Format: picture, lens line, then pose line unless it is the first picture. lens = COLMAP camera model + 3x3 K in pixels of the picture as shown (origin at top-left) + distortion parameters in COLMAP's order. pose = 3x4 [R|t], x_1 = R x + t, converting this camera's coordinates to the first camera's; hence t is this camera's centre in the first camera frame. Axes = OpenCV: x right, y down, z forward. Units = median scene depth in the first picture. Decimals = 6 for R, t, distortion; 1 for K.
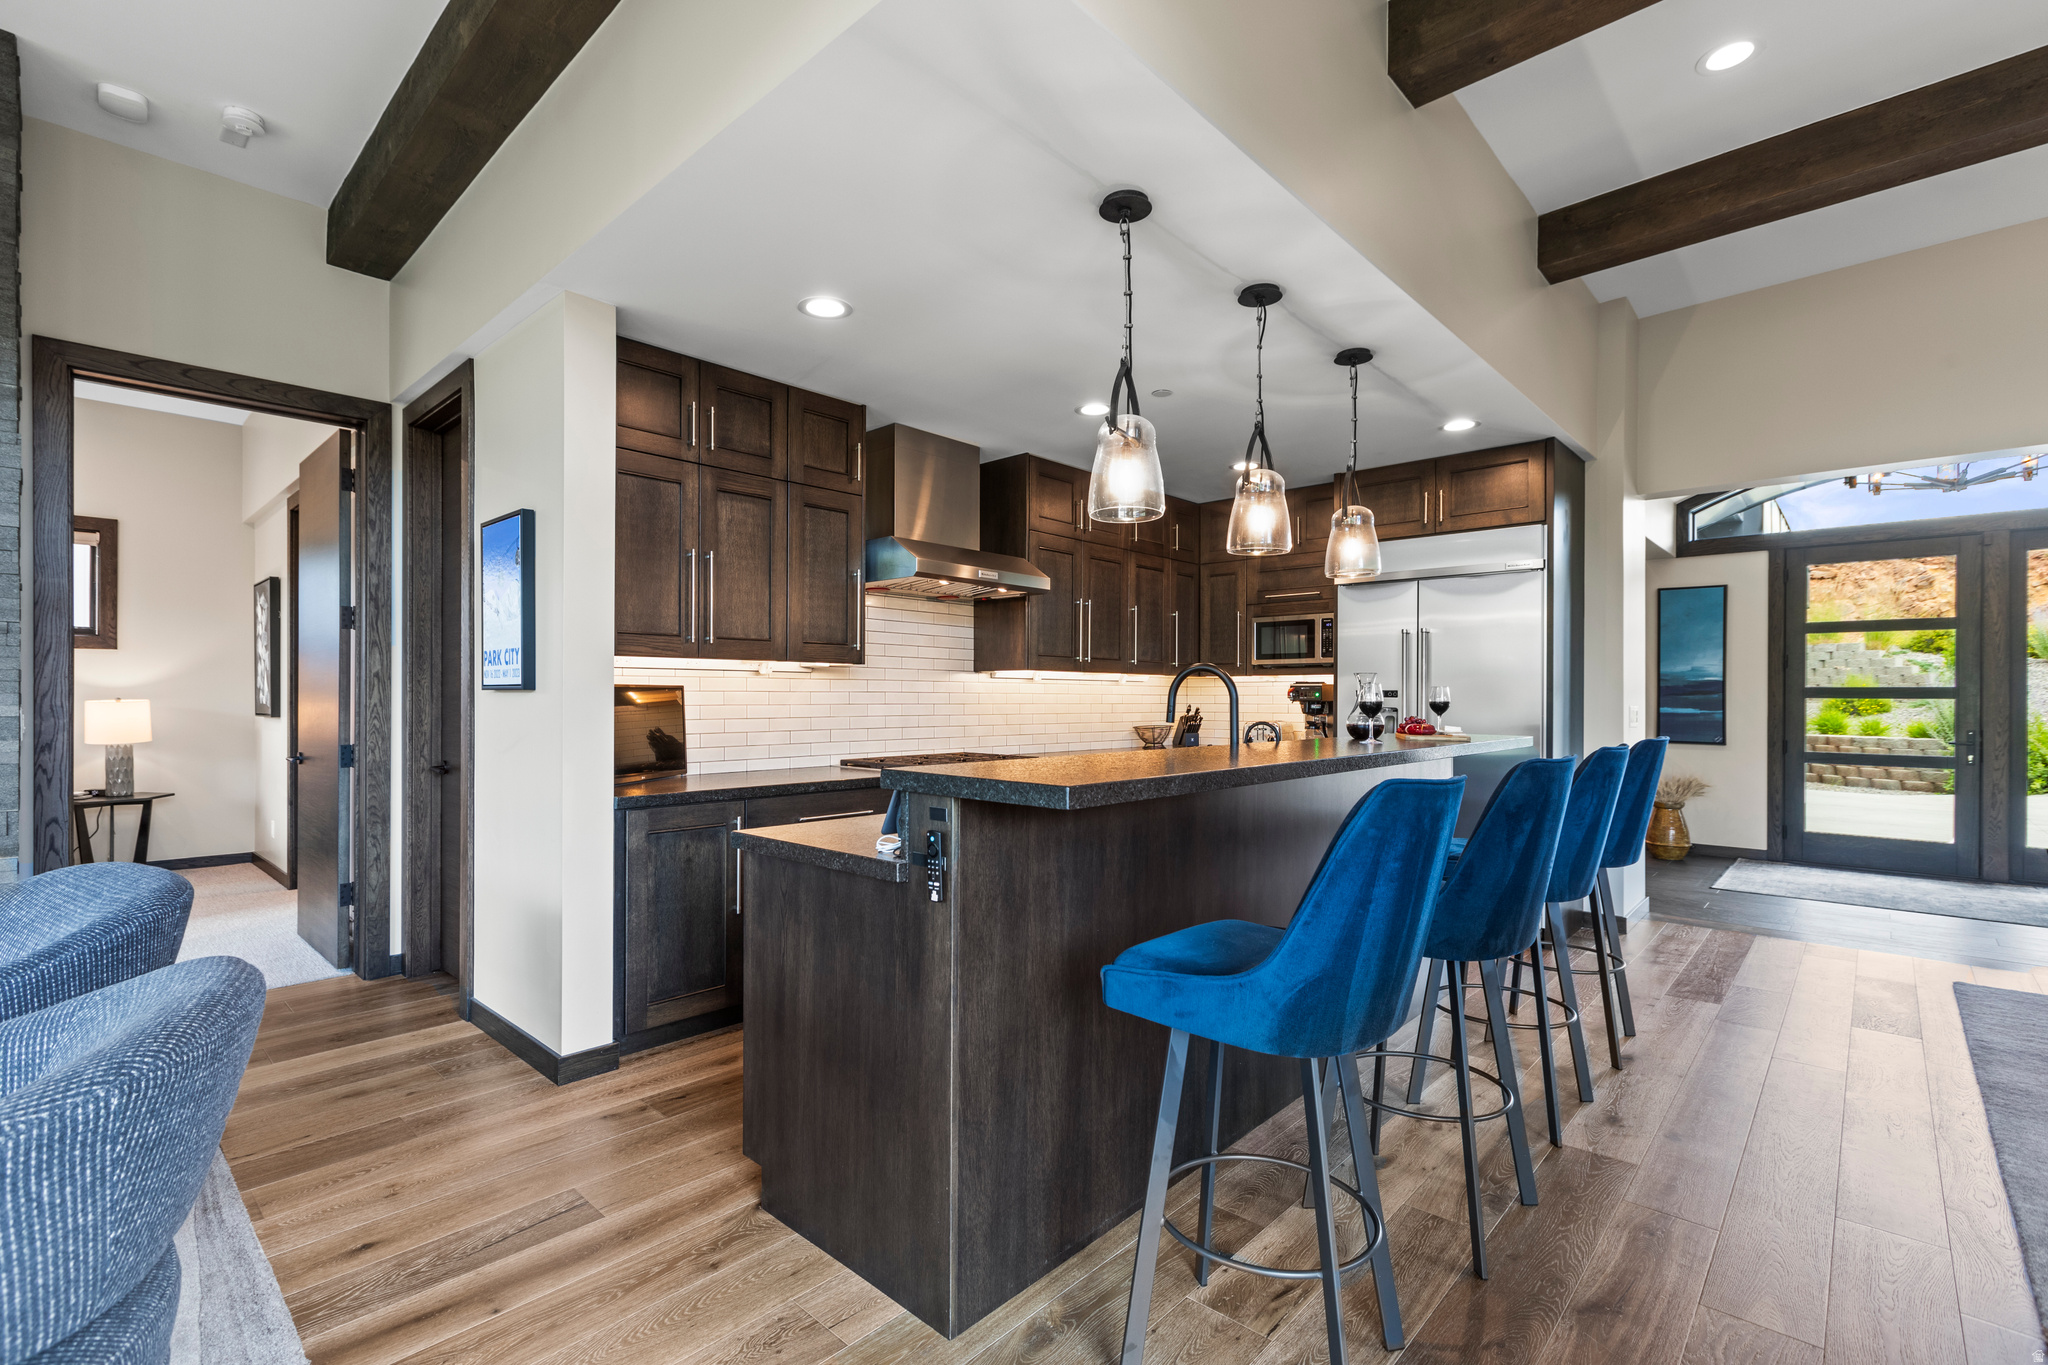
lens RADIAL K [[916.9, 0, 1031.7], [0, 916.9, 698.7], [0, 0, 1]] dist [0.002907, -0.001046]
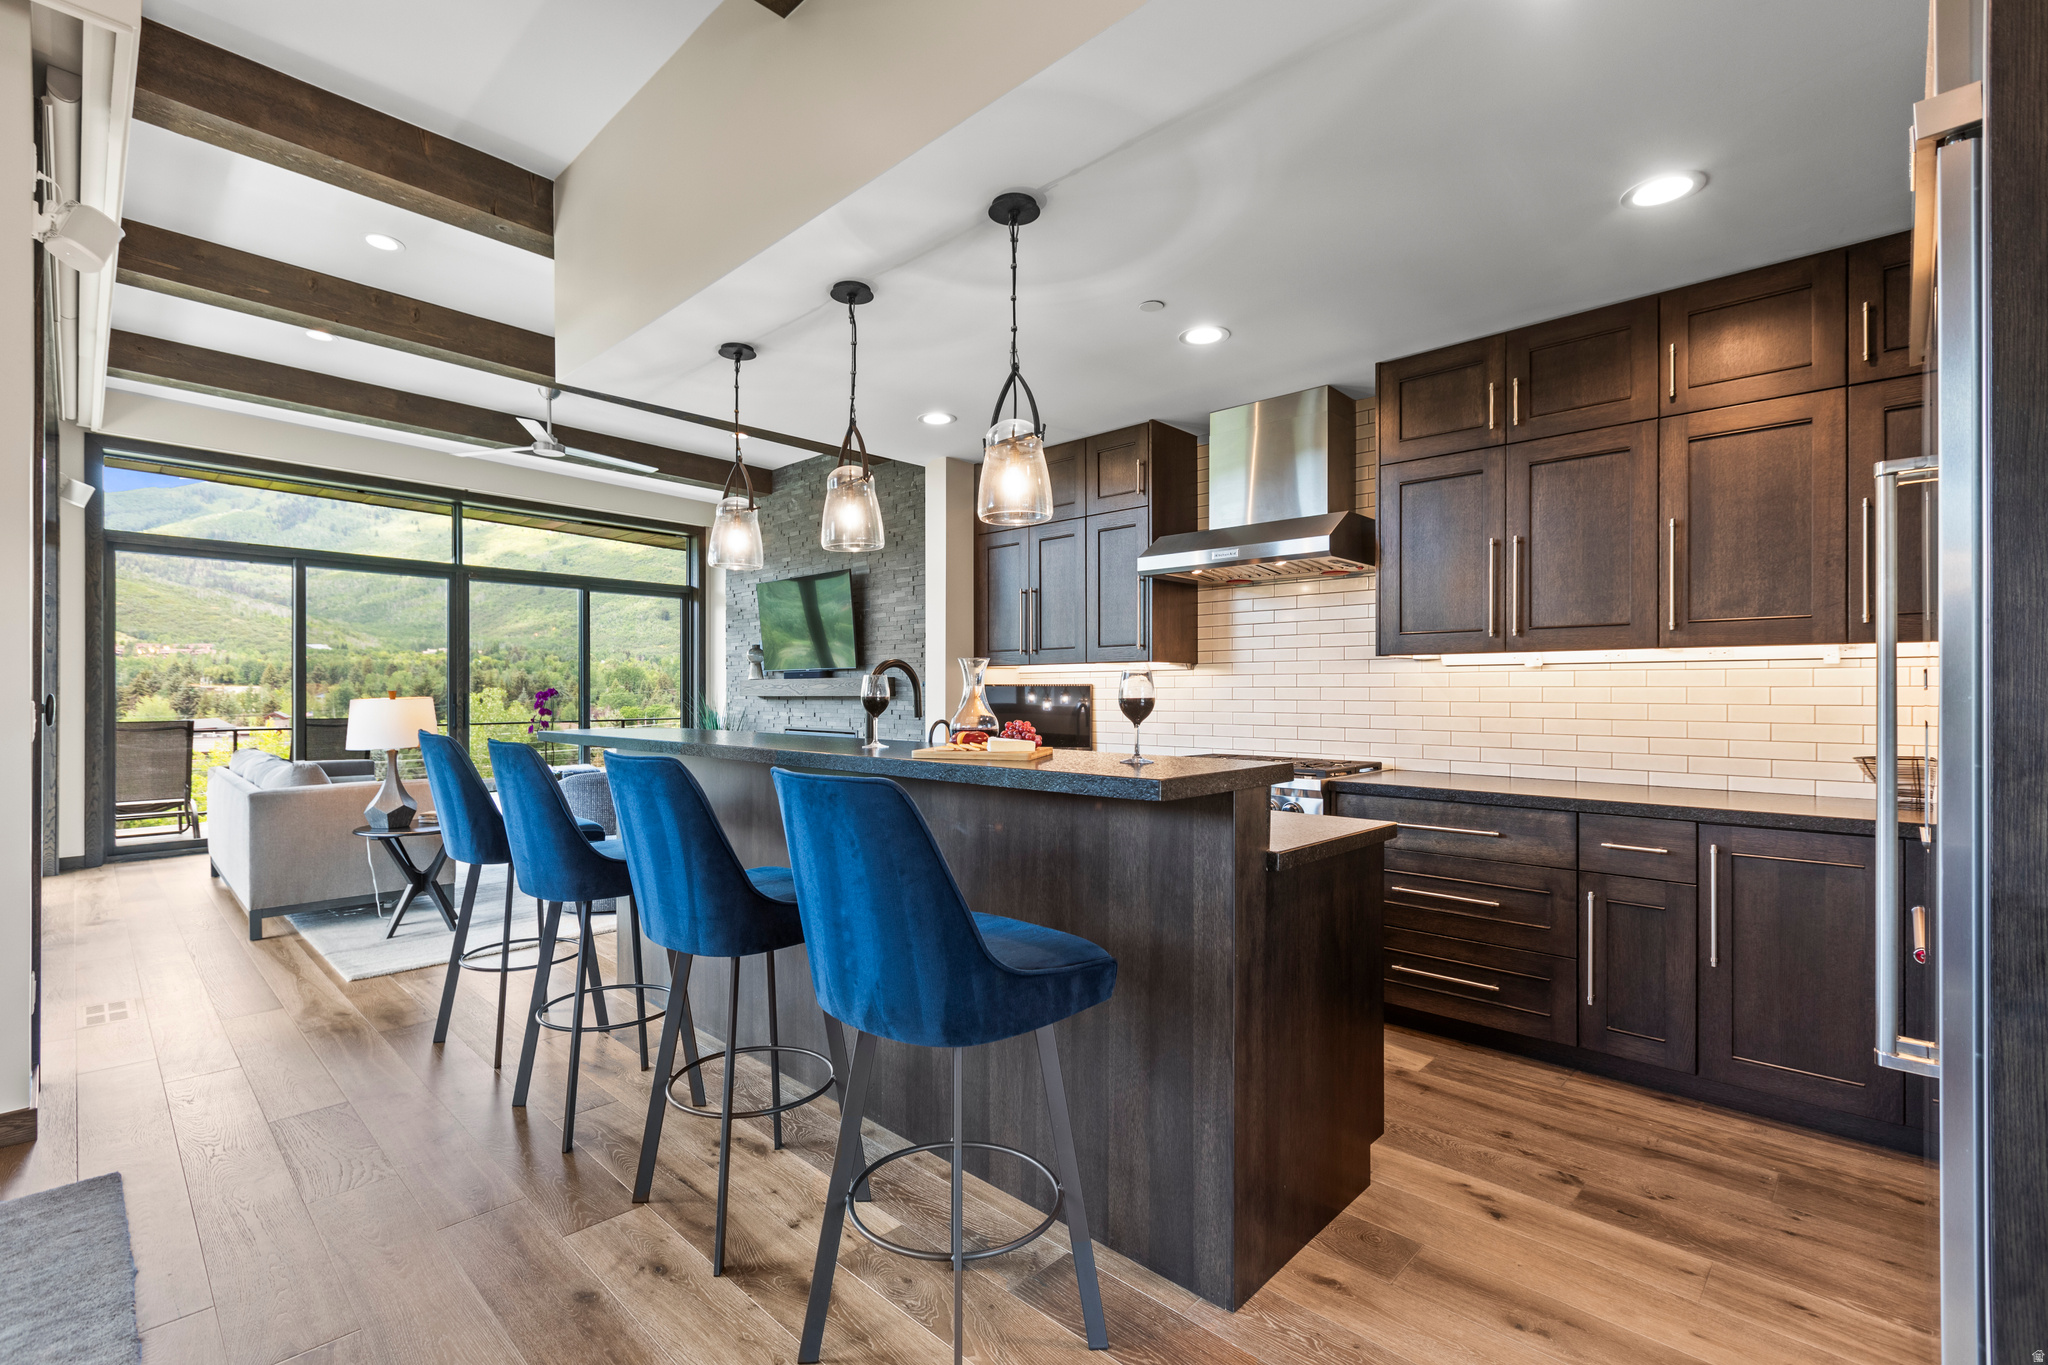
lens RADIAL K [[916.9, 0, 976.1], [0, 916.9, 693.0], [0, 0, 1]] dist [0.002907, -0.001046]
pose [[-0.047147, -0.002116, -0.998886, 0.702879], [-0.000263, 0.999998, -0.002106, 0.000727], [0.998888, 0.000164, -0.047148, 0.666186]]
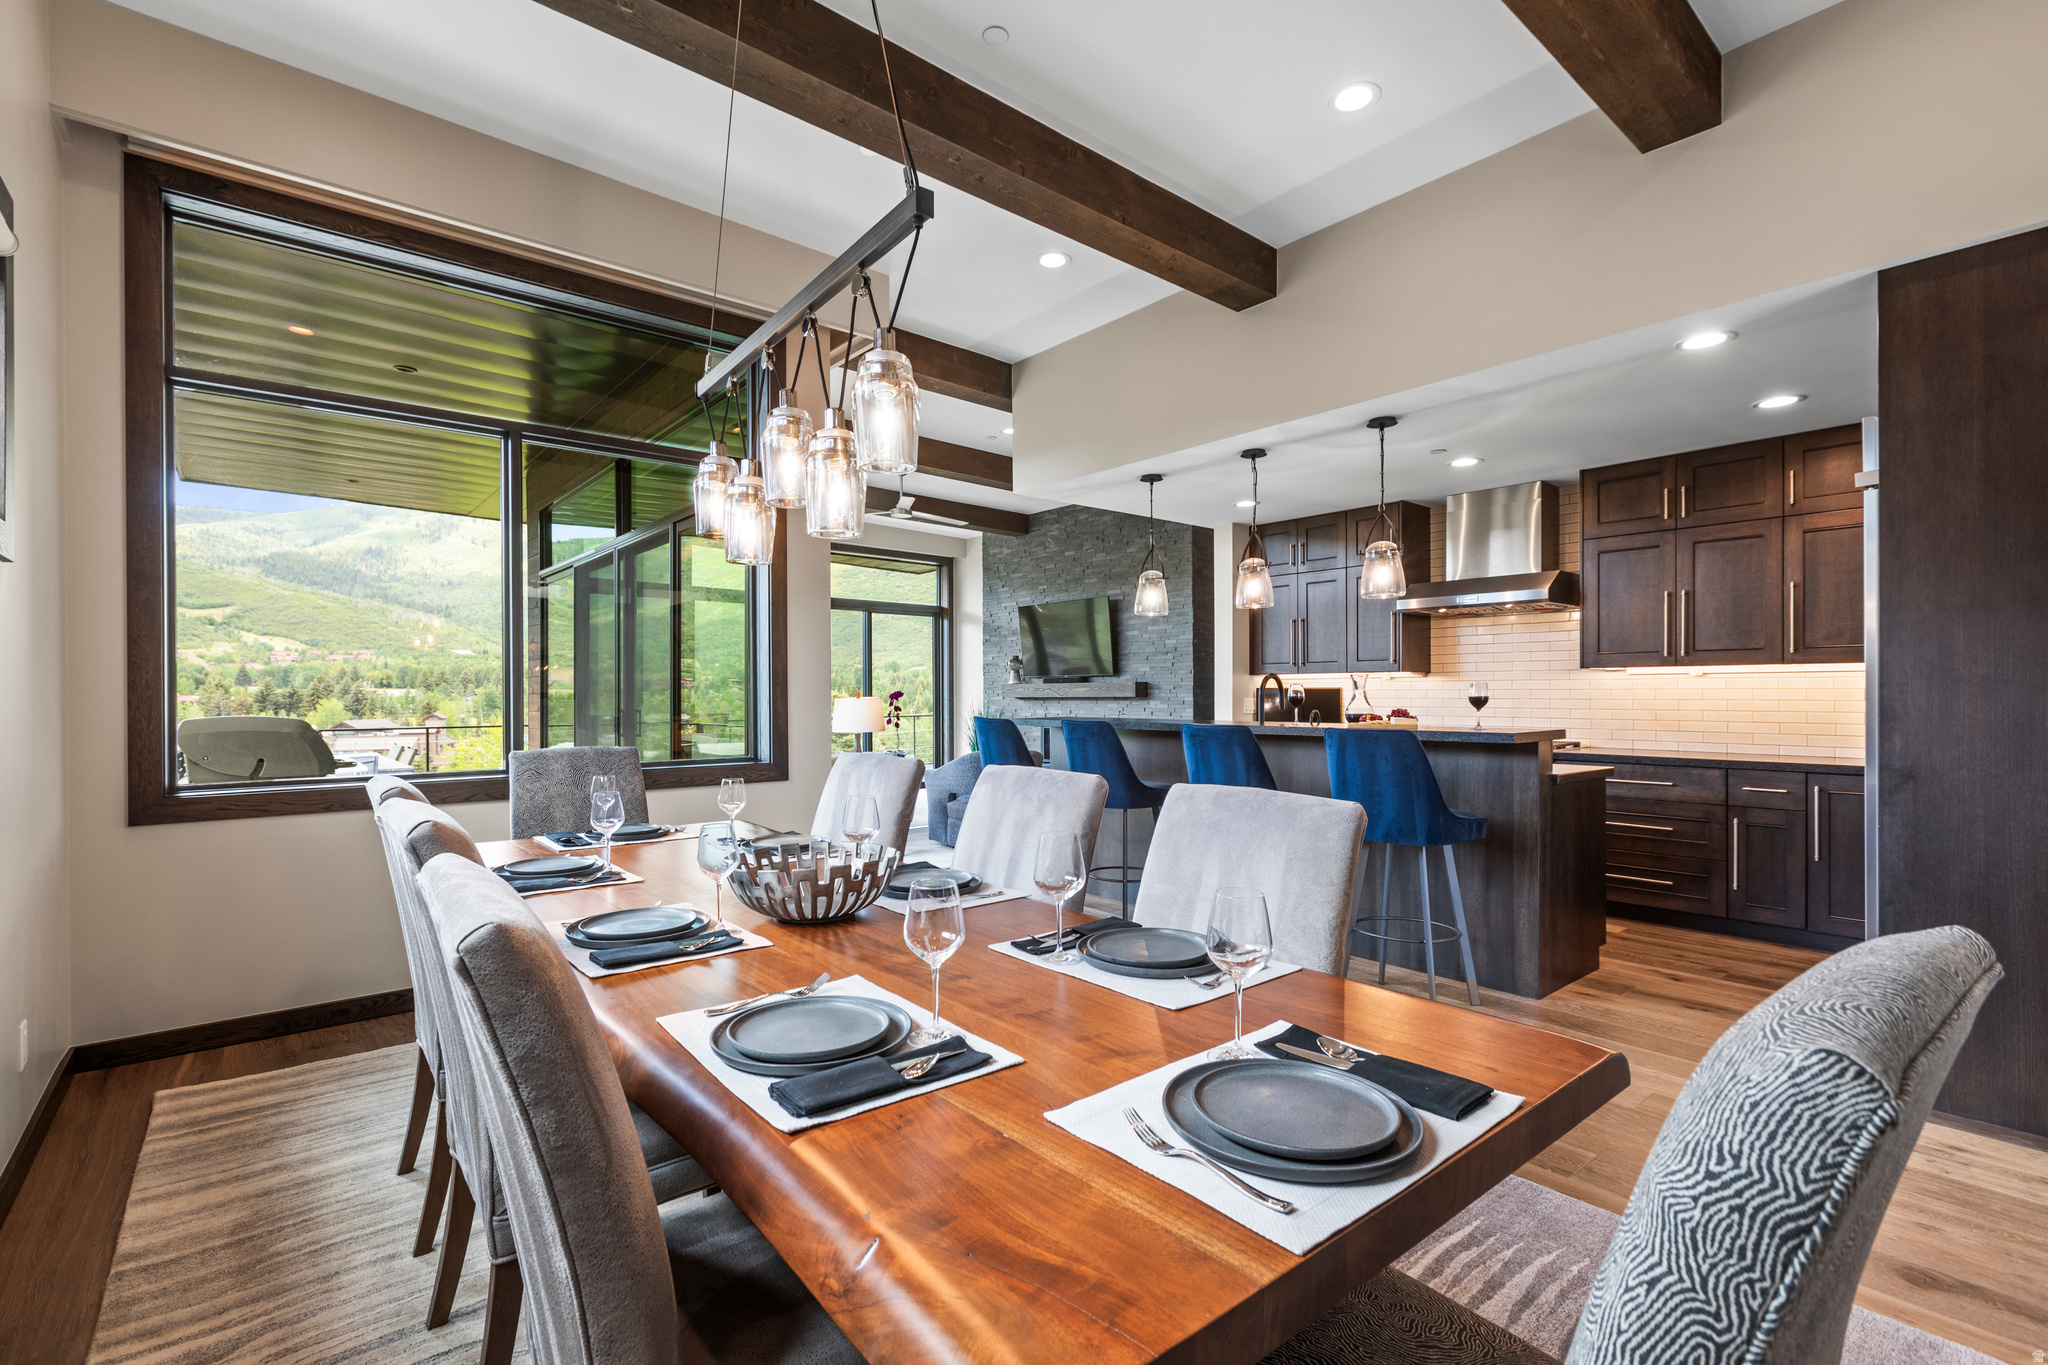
lens RADIAL K [[916.9, 0, 977.5], [0, 916.9, 697.3], [0, 0, 1]] dist [0.002907, -0.001046]
pose [[-0.157056, 0.000657, -0.987590, 1.115699], [0.000845, 1.000000, 0.000531, 0.002441], [0.987589, -0.000751, -0.157056, 0.430856]]
